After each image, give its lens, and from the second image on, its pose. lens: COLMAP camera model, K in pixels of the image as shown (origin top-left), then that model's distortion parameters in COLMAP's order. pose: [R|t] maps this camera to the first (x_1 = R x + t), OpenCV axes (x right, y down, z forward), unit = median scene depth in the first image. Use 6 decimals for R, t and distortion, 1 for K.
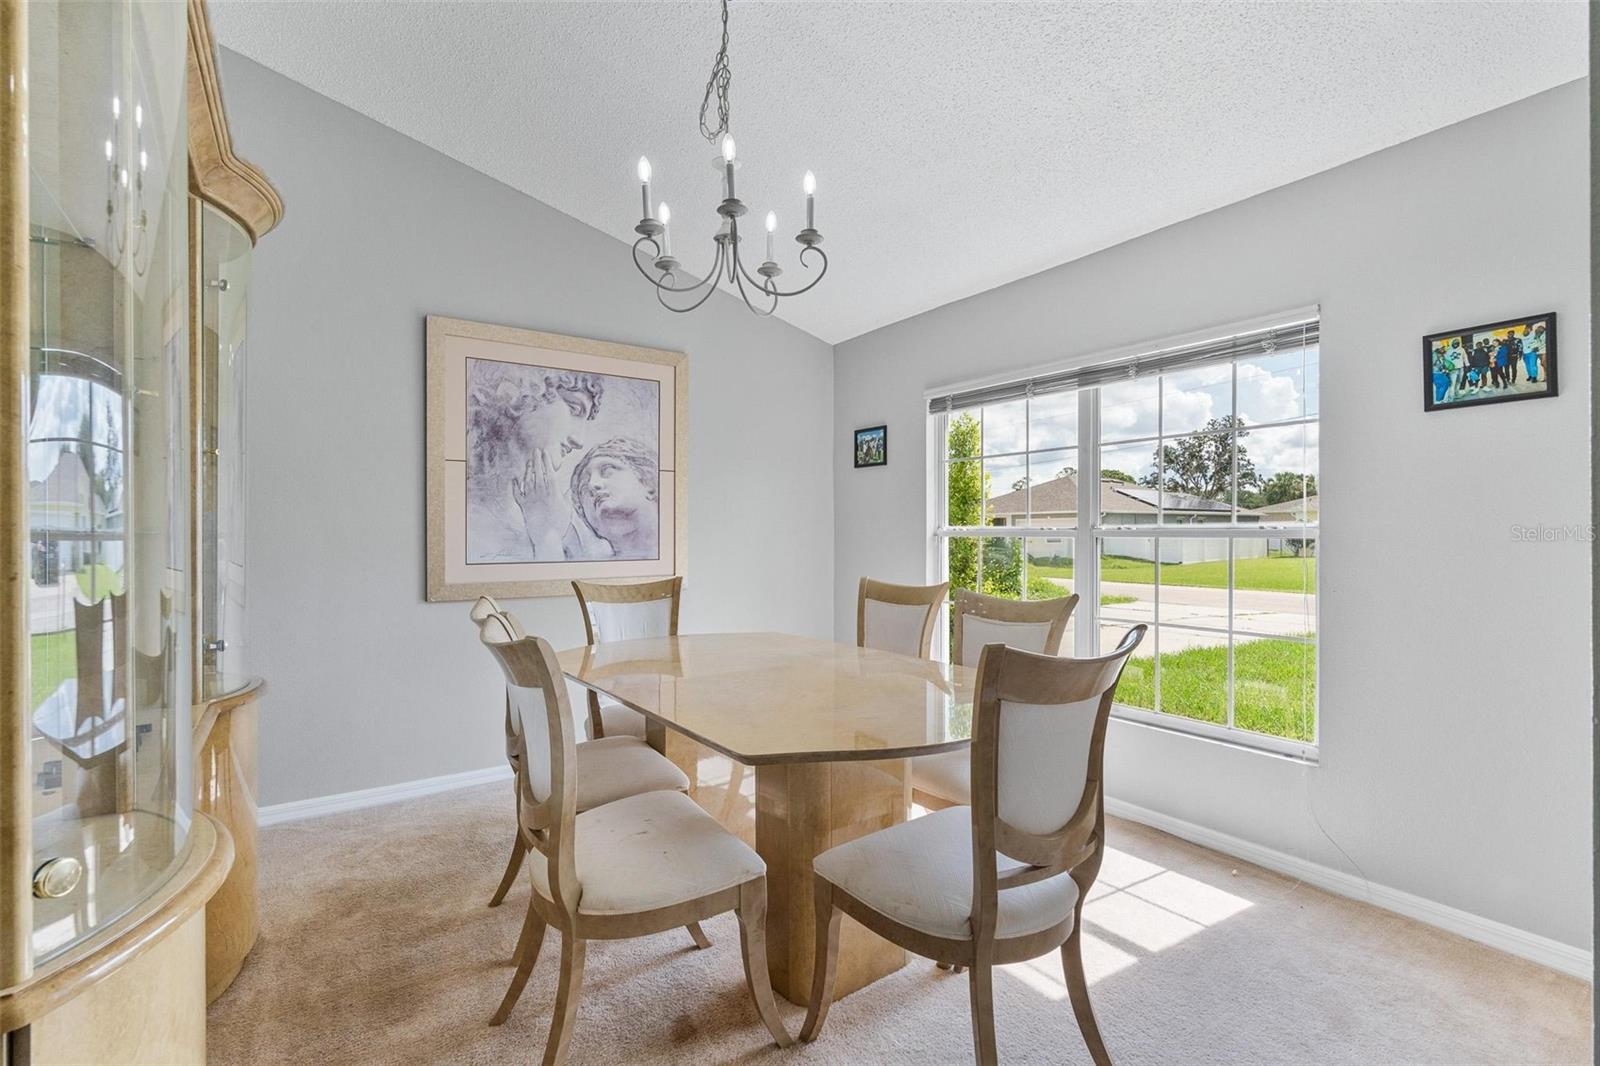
lens RADIAL K [[714.0, 0, 807.2], [0, 714.0, 533.4], [0, 0, 1]] dist [-0.002336, 0.000110]
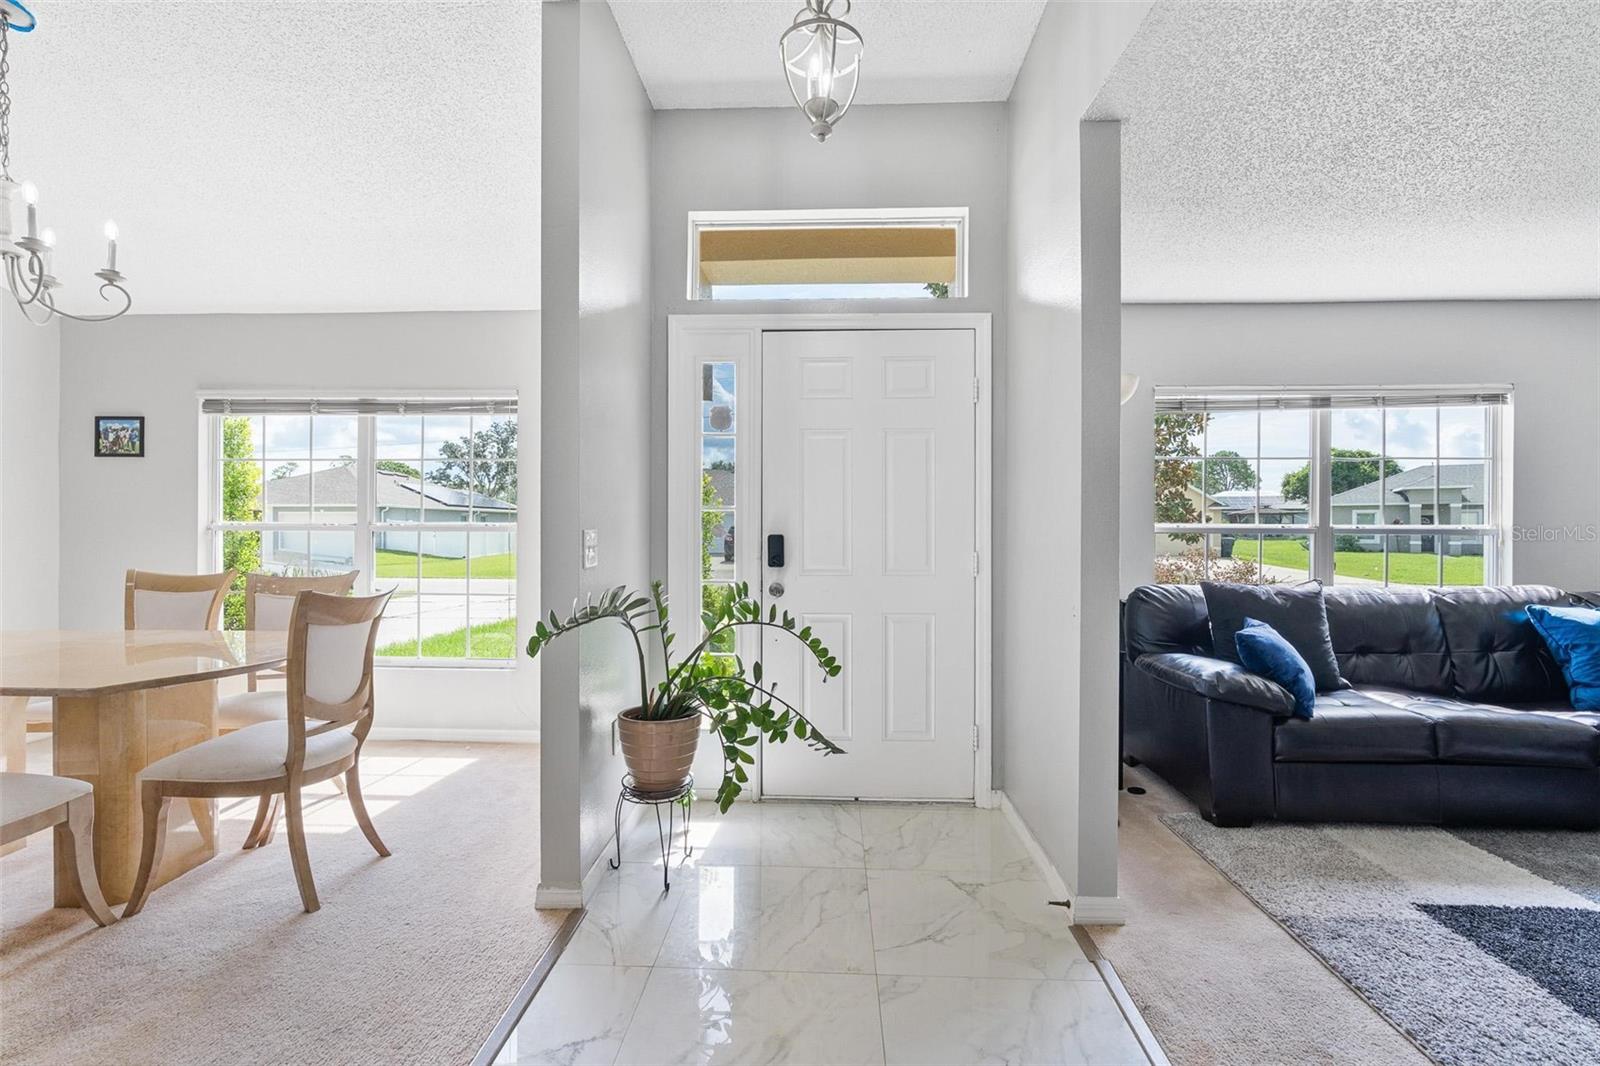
lens RADIAL K [[723.9, 0, 795.7], [0, 723.9, 531.9], [0, 0, 1]] dist [-0.006017, 0.001223]
pose [[0.615040, 0.000634, 0.788496, -0.131429], [-0.003669, 0.999991, 0.002058, 0.001217], [-0.788488, -0.004158, 0.615036, -0.345056]]
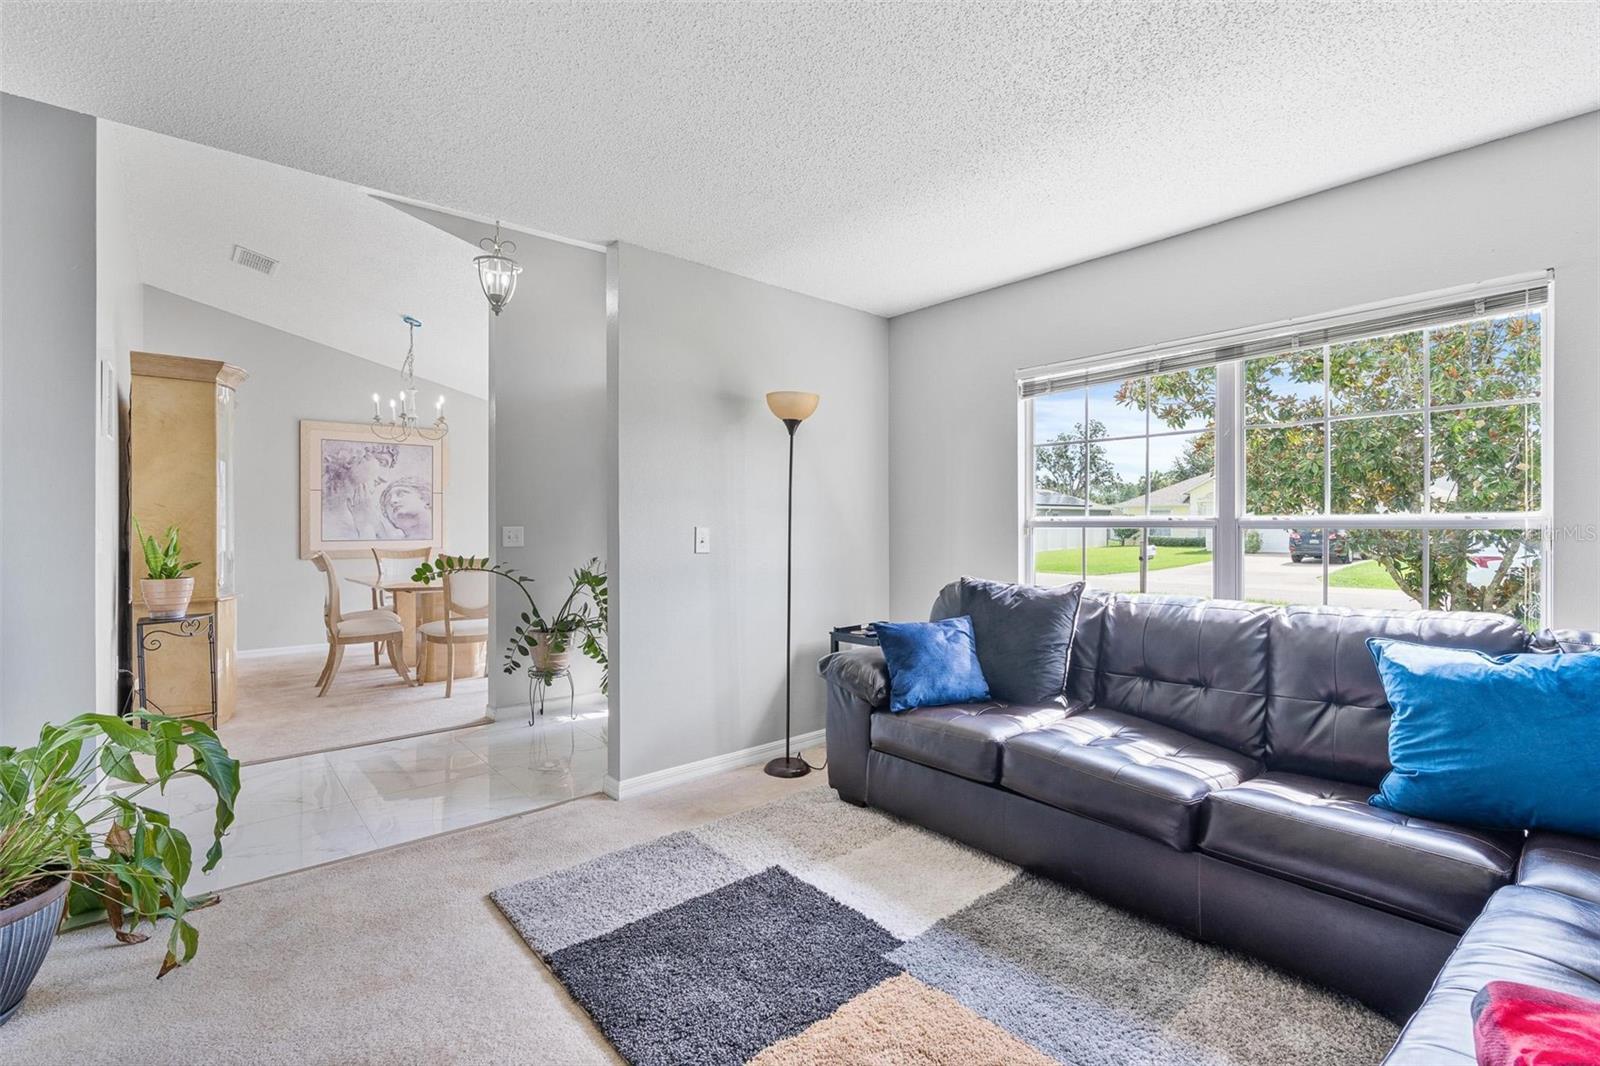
lens RADIAL K [[708.1, 0, 806.6], [0, 708.1, 524.3], [0, 0, 1]] dist [-0.002886, 0.000100]
pose [[0.994814, 0.000108, 0.101712, 0.630288], [0.000065, 0.999999, -0.001692, -0.000948], [-0.101712, 0.001690, 0.994812, -1.041735]]
